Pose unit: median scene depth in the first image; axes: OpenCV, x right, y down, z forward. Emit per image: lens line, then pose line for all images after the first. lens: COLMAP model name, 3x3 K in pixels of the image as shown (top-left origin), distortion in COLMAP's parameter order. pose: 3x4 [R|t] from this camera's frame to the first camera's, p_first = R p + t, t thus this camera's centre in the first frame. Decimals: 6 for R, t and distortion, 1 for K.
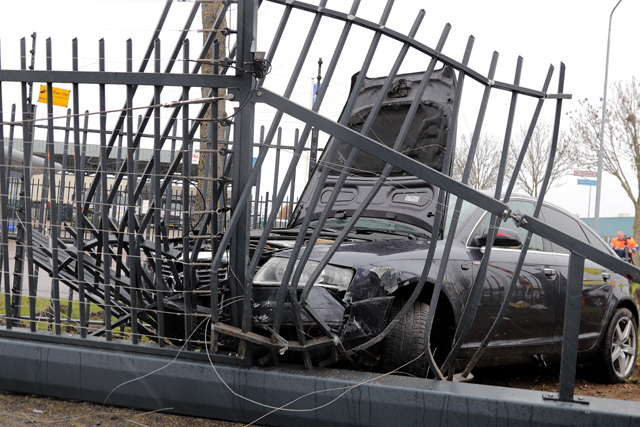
lens RADIAL K [[730.2, 0, 320.0], [0, 730.2, 213.5], [0, 0, 1]] dist [-0.004154, 0.023897]
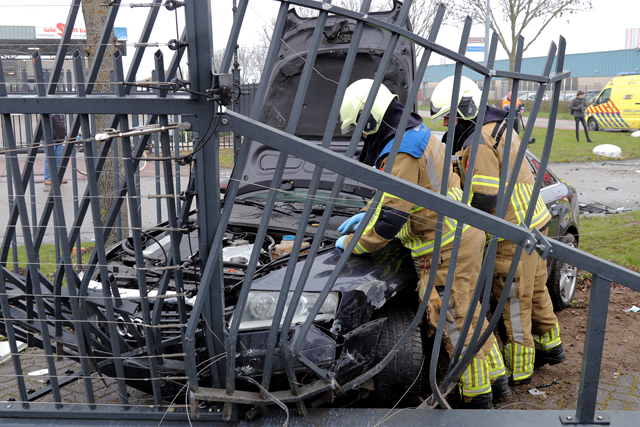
lens RADIAL K [[719.8, 0, 320.0], [0, 719.8, 213.5], [0, 0, 1]] dist [-0.004973, -0.004880]
pose [[0.981556, -0.107322, 0.158211, -0.105382], [0.073119, 0.975389, 0.208014, -0.202327], [-0.176641, -0.192609, 0.965246, 0.198807]]
